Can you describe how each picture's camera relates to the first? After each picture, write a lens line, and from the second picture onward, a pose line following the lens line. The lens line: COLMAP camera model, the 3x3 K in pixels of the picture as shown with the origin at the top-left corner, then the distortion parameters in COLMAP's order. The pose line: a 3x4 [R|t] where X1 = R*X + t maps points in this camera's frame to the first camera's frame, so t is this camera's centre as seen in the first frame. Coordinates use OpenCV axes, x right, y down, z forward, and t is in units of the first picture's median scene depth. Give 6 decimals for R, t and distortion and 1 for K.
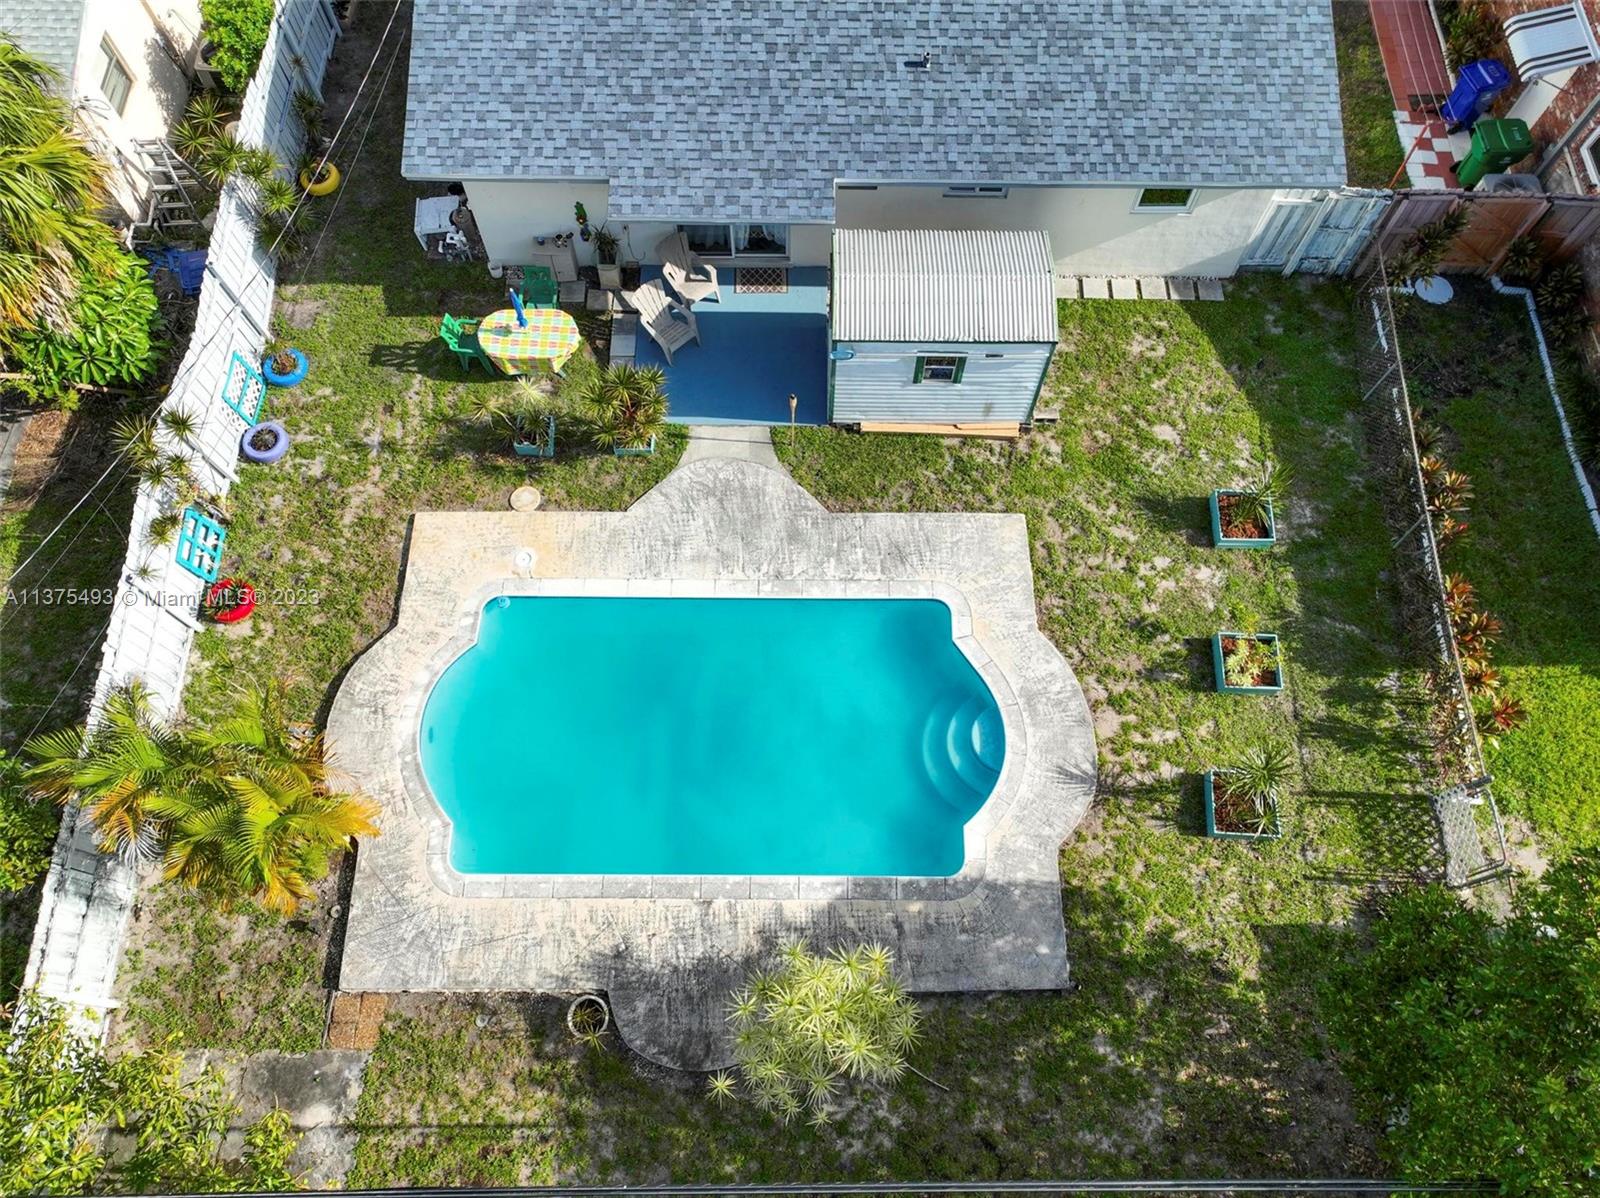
lens RADIAL K [[1117.1, 0, 804.0], [0, 1117.1, 598.1], [0, 0, 1]] dist [0.002440, 0.002429]
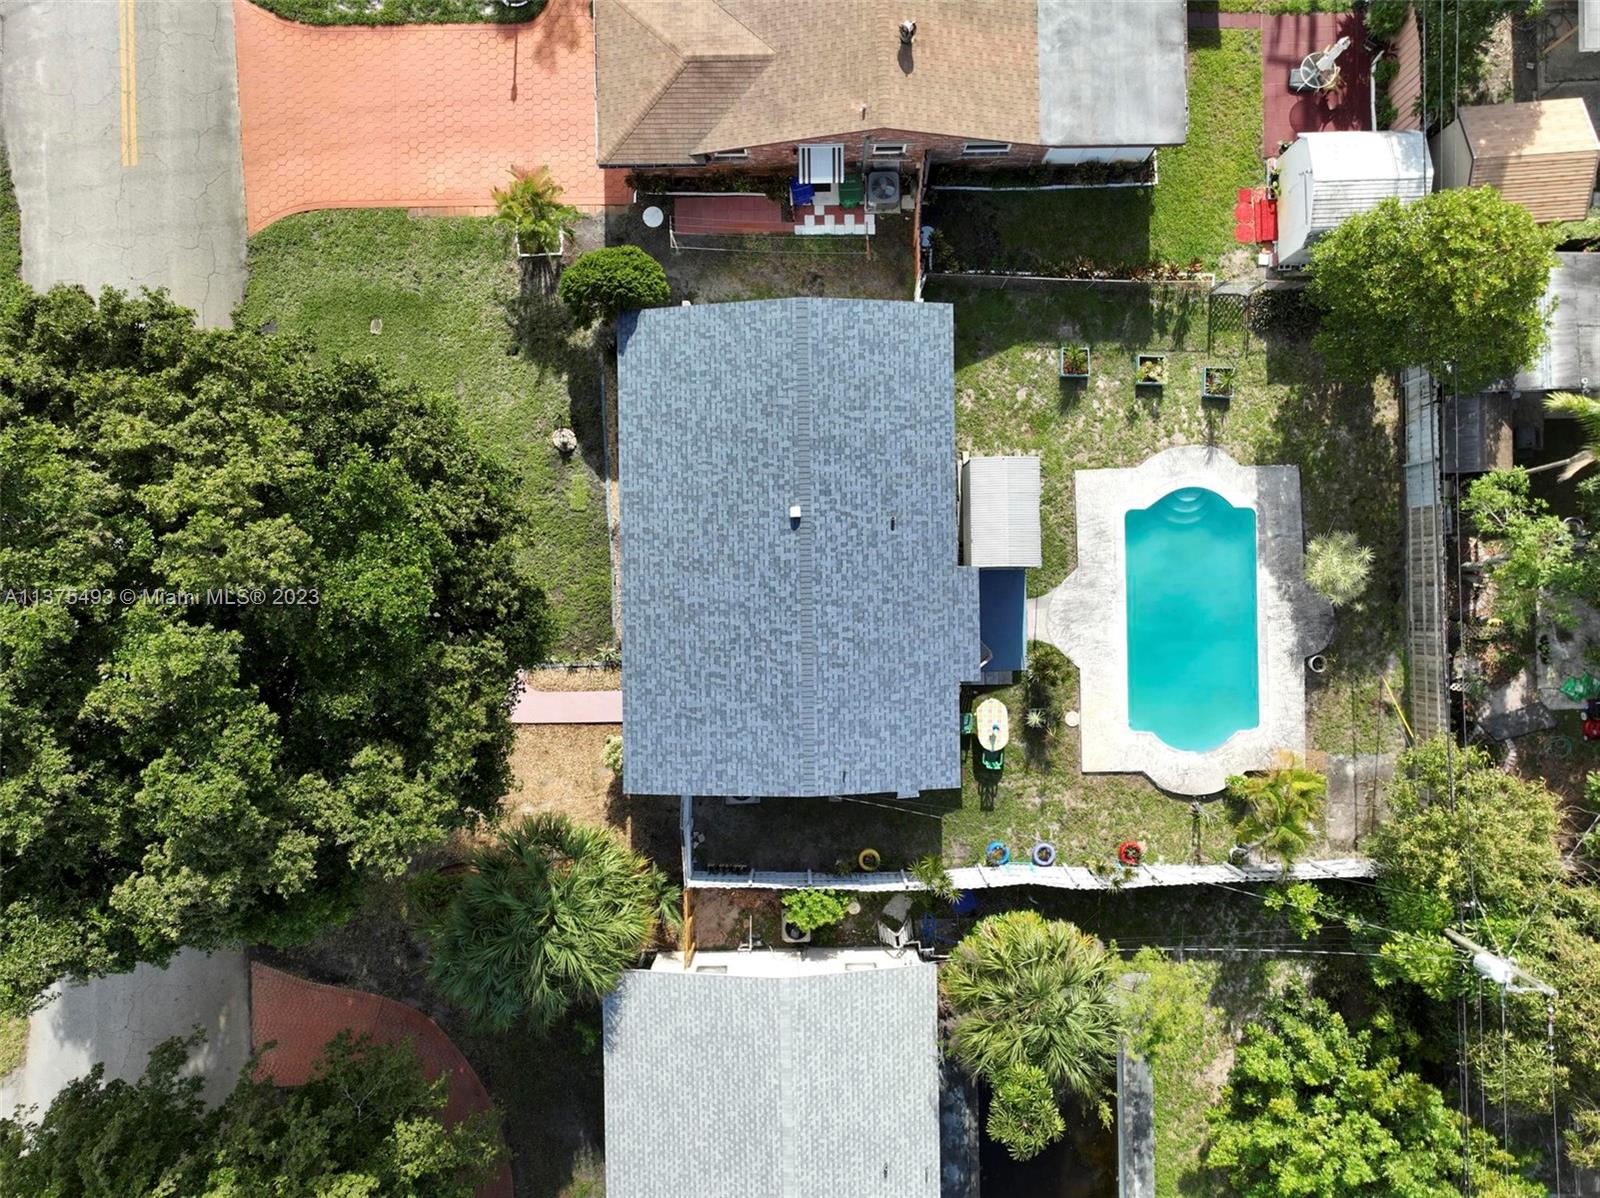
lens RADIAL K [[1117.1, 0, 799.0], [0, 1117.1, 598.2], [0, 0, 1]] dist [0.002440, 0.002429]
pose [[-0.018520, -0.999793, -0.008380, -0.006139], [0.916717, -0.020326, 0.399020, -1.386853], [-0.399108, -0.000293, 0.916904, -0.670903]]
